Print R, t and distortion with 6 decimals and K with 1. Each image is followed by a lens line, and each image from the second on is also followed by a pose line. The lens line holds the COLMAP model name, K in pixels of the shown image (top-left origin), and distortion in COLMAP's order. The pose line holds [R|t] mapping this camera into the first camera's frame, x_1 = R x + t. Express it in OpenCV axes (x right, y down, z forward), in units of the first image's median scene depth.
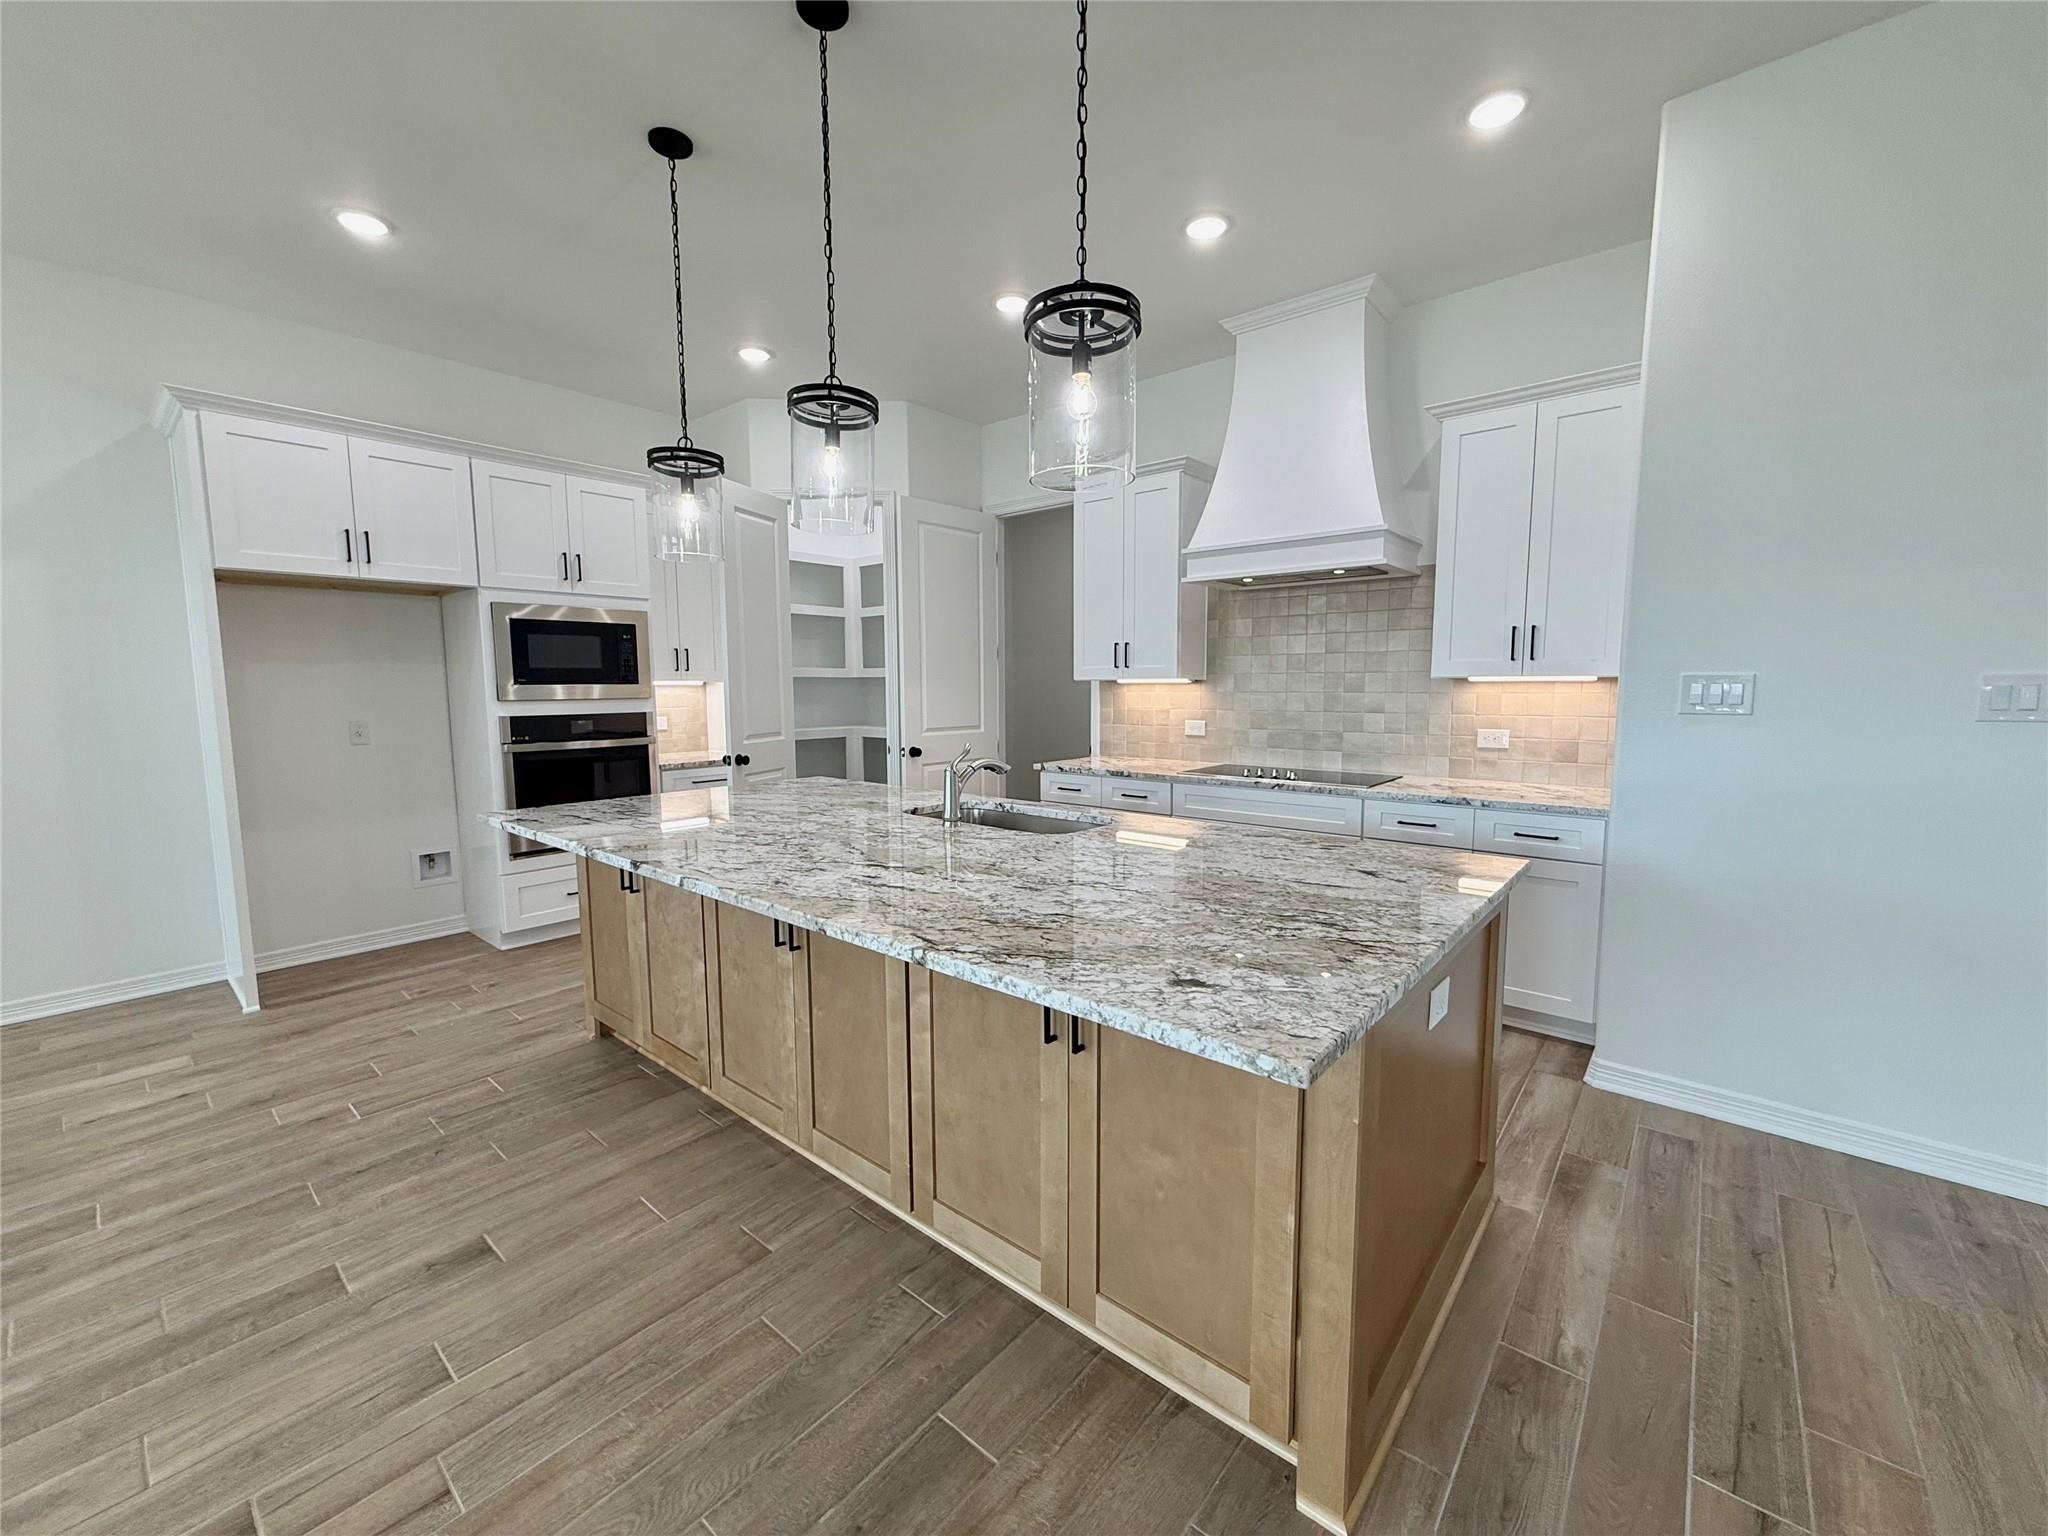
lens RADIAL K [[817.1, 0, 1022.3], [0, 817.1, 767.3], [0, 0, 1]] dist [-0.000218, -0.000077]
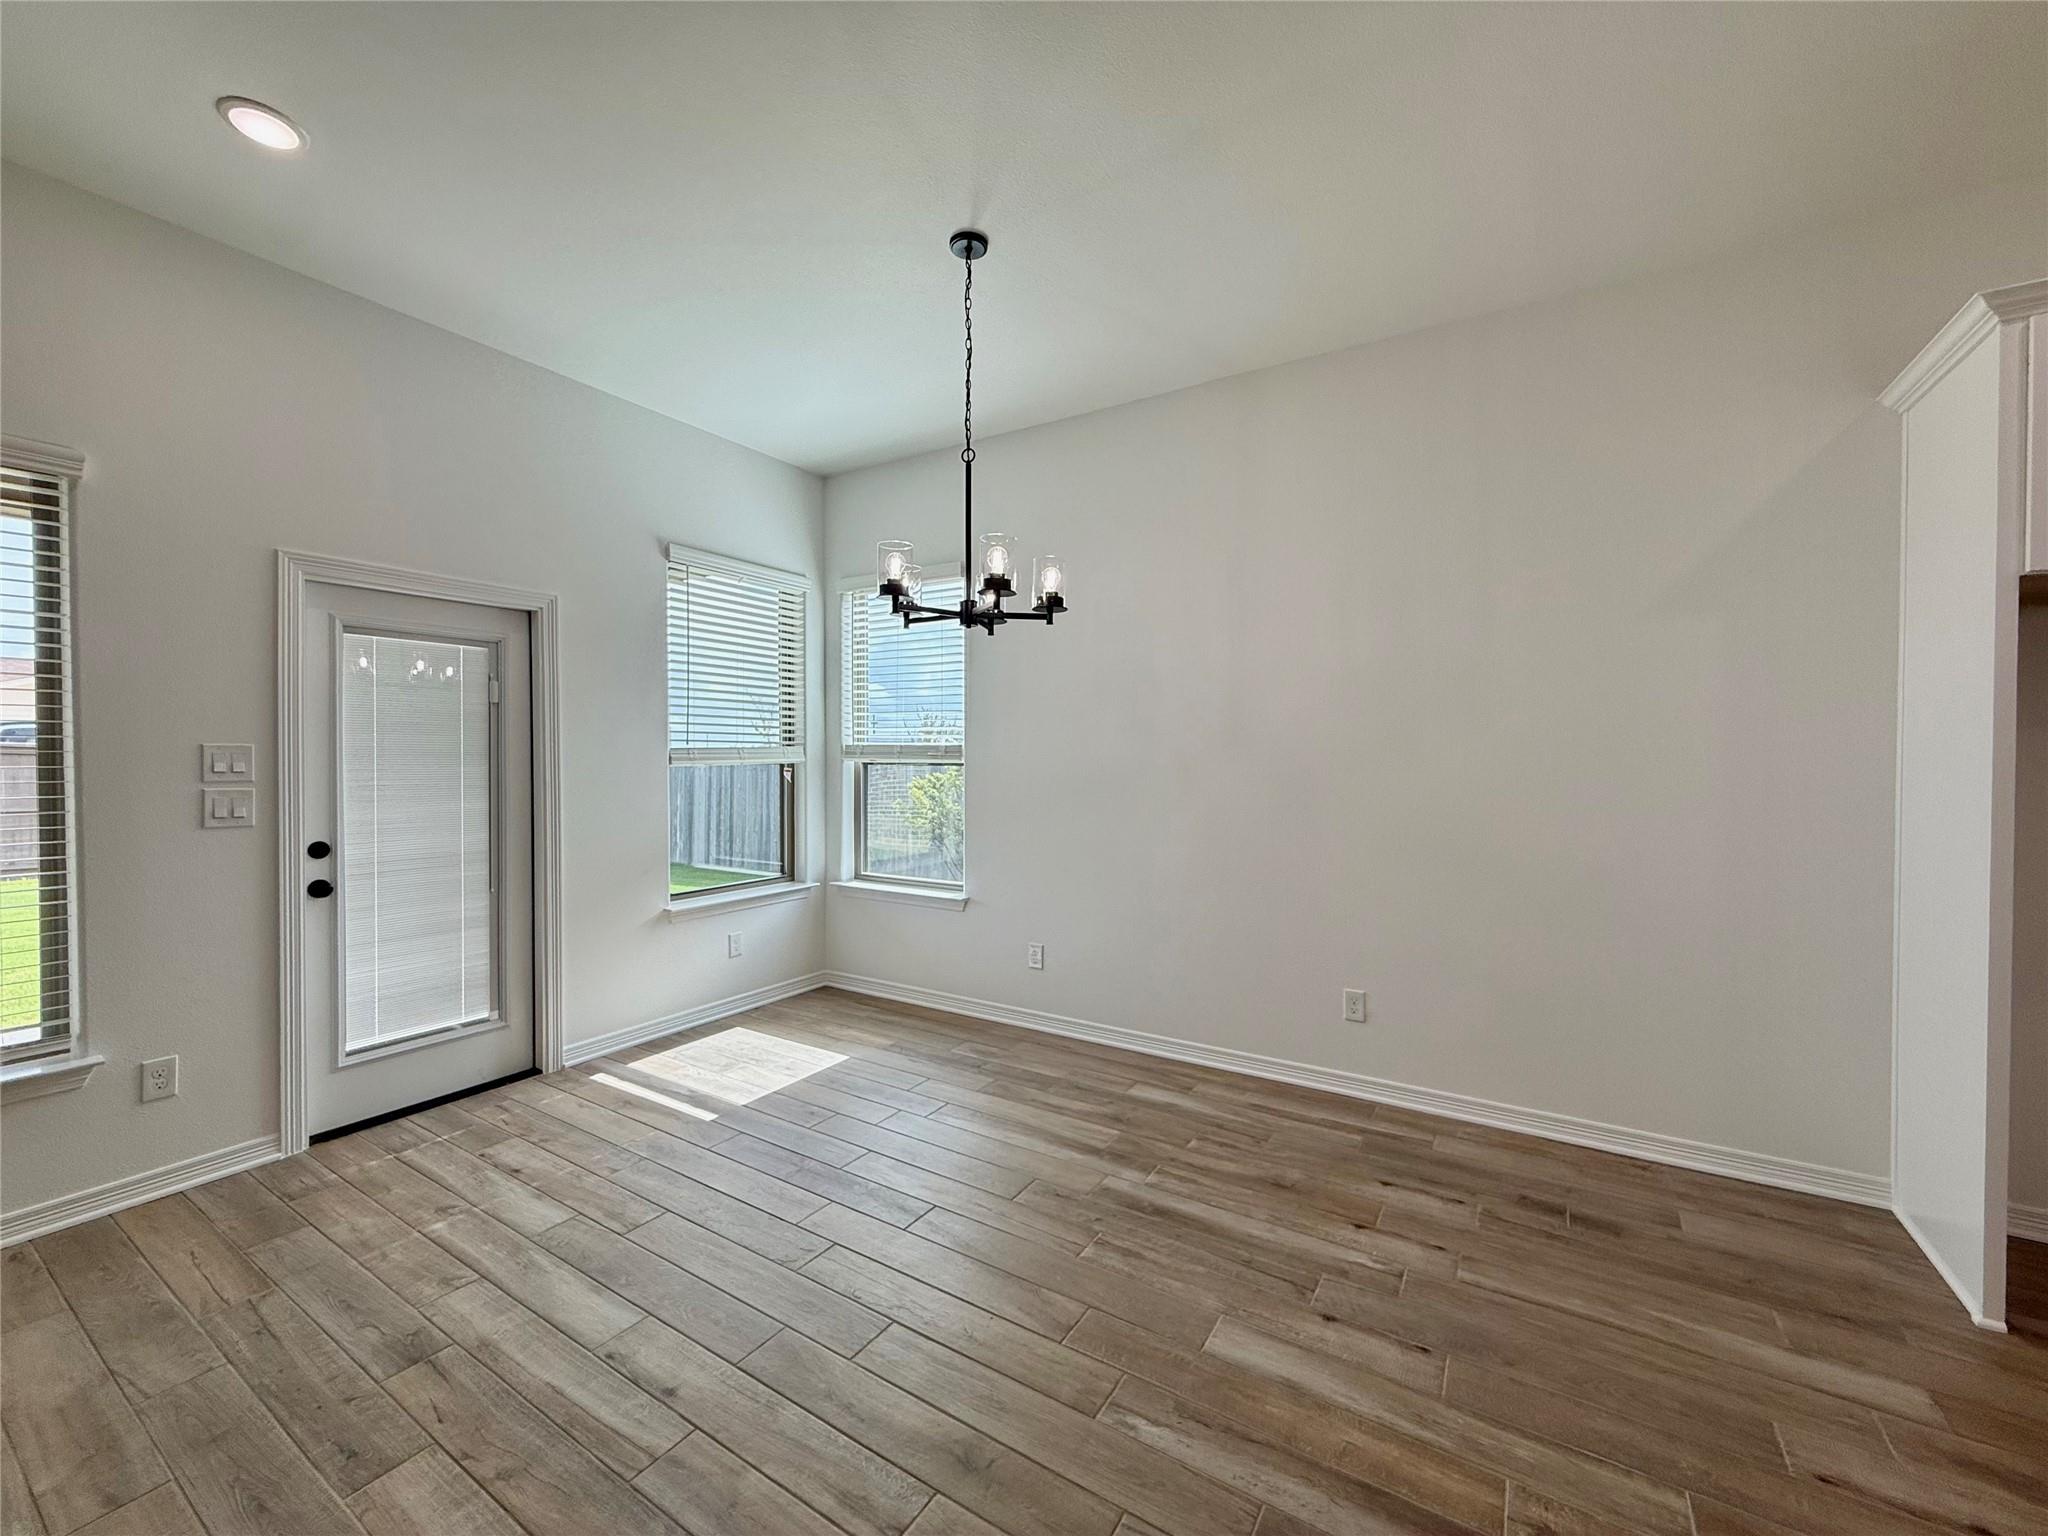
lens RADIAL K [[817.1, 0, 1022.3], [0, 817.1, 767.3], [0, 0, 1]] dist [-0.000218, -0.000077]
pose [[0.140363, 0.019013, -0.989918, -0.469041], [-0.106134, 0.994344, 0.004050, -0.026410], [0.984395, 0.104495, 0.141587, 0.196749]]
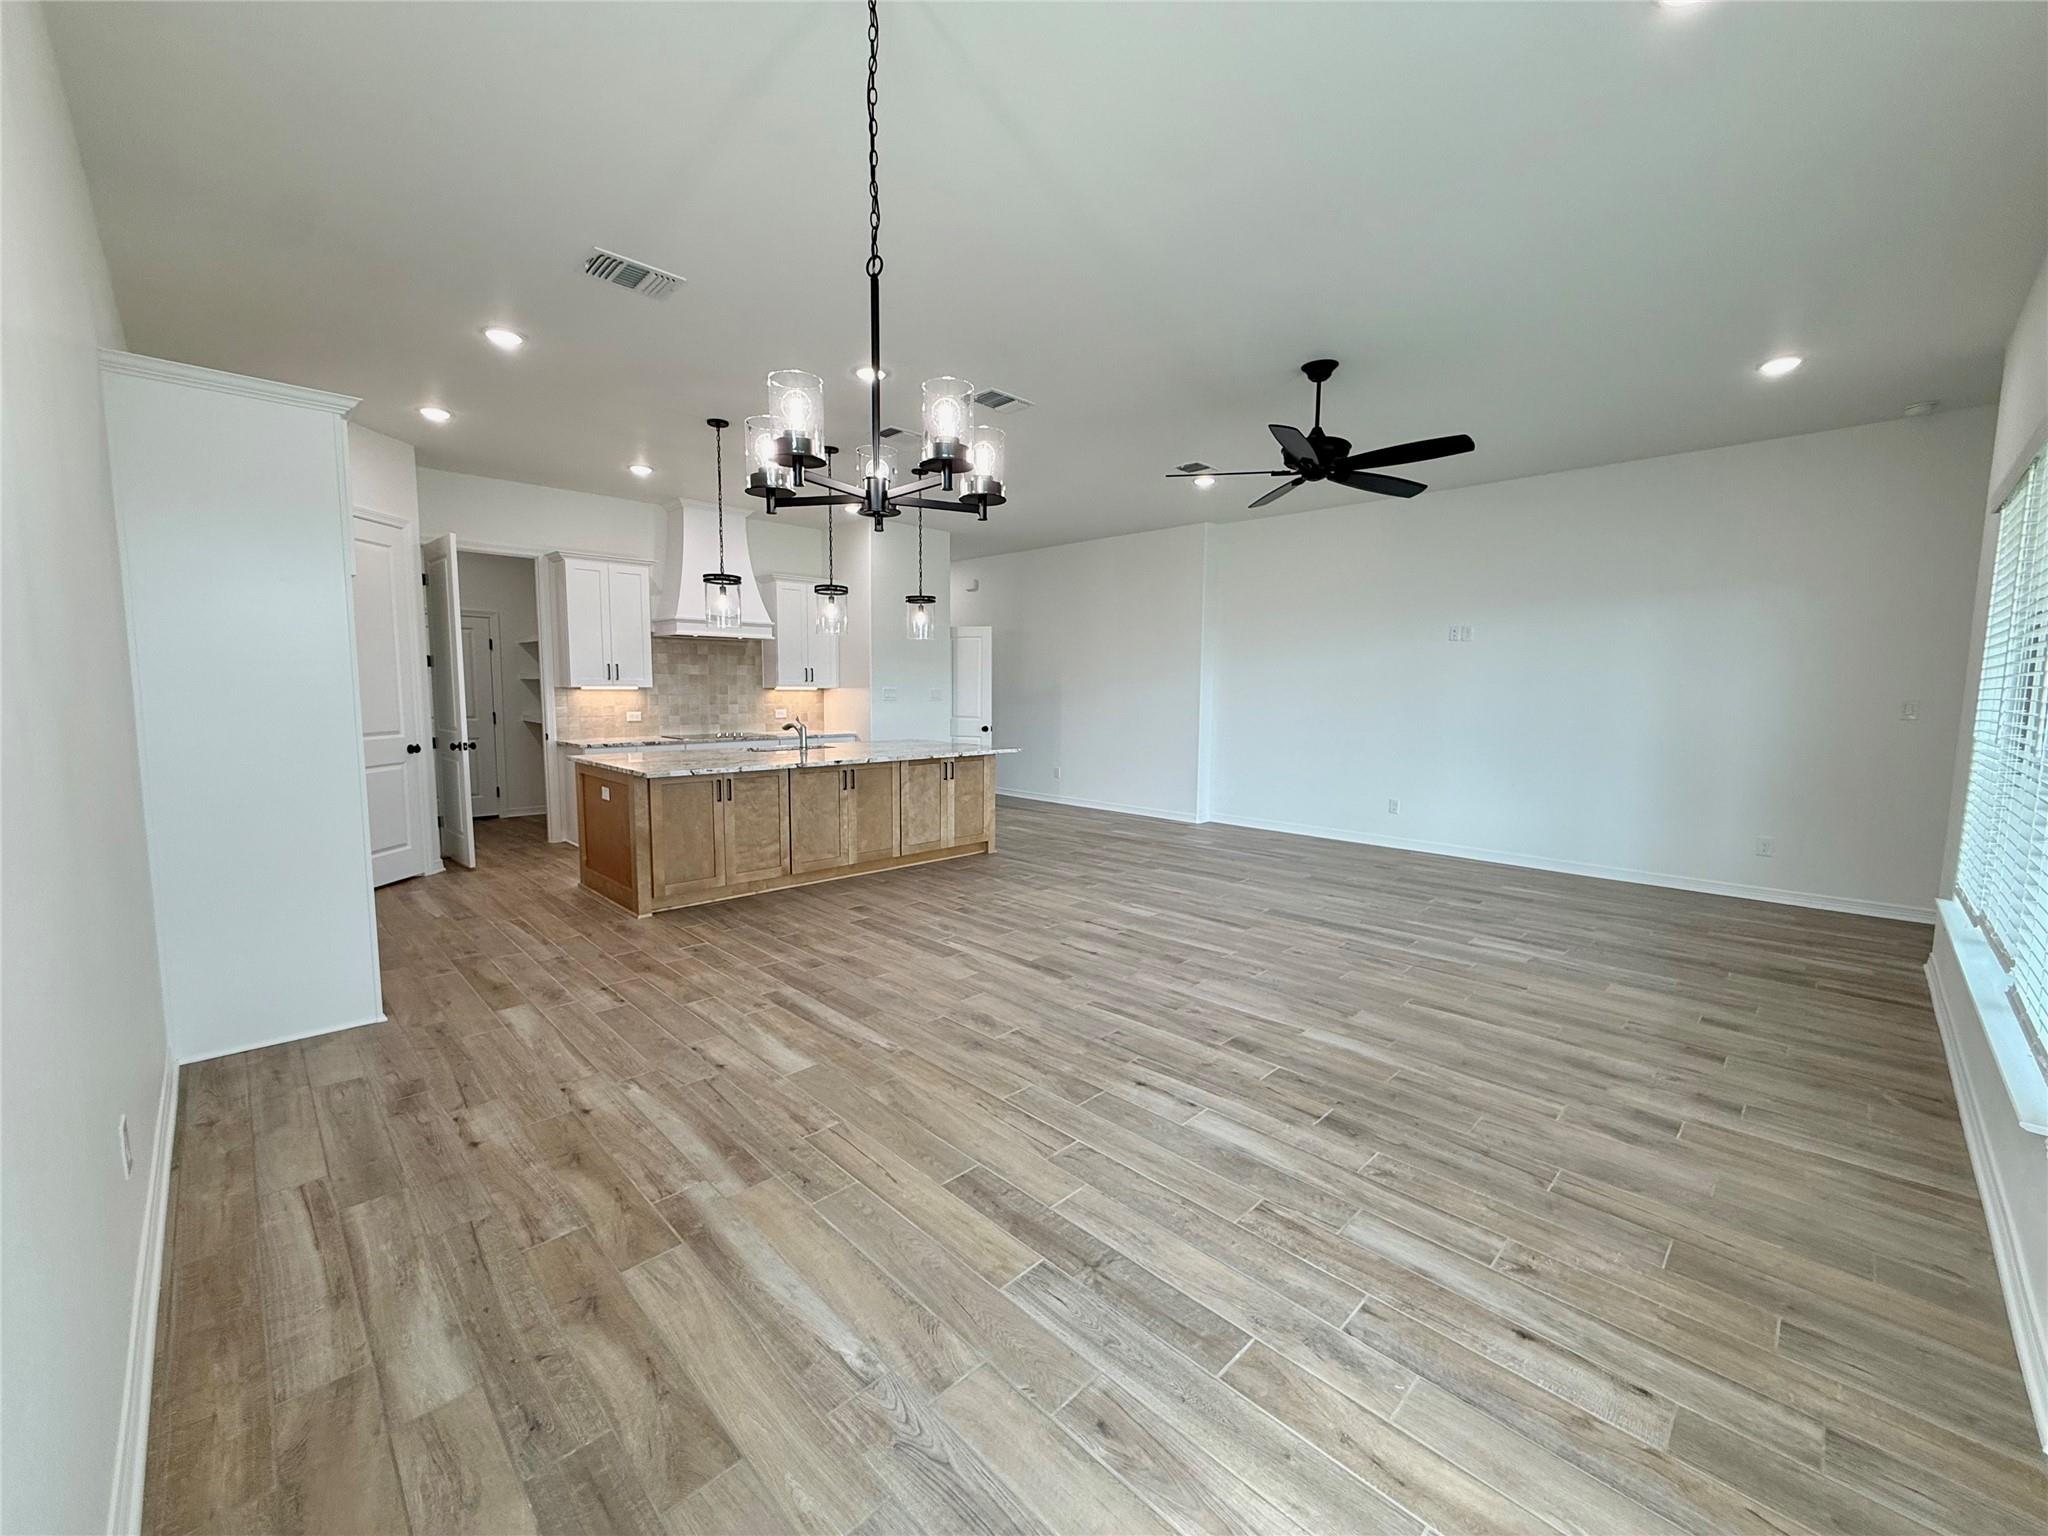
lens RADIAL K [[817.1, 0, 1022.3], [0, 817.1, 767.3], [0, 0, 1]] dist [-0.000218, -0.000077]
pose [[0.086957, -0.093452, 0.991819, -1.823293], [0.094900, 0.991840, 0.085133, -0.017366], [-0.991682, 0.086721, 0.095116, 0.103916]]
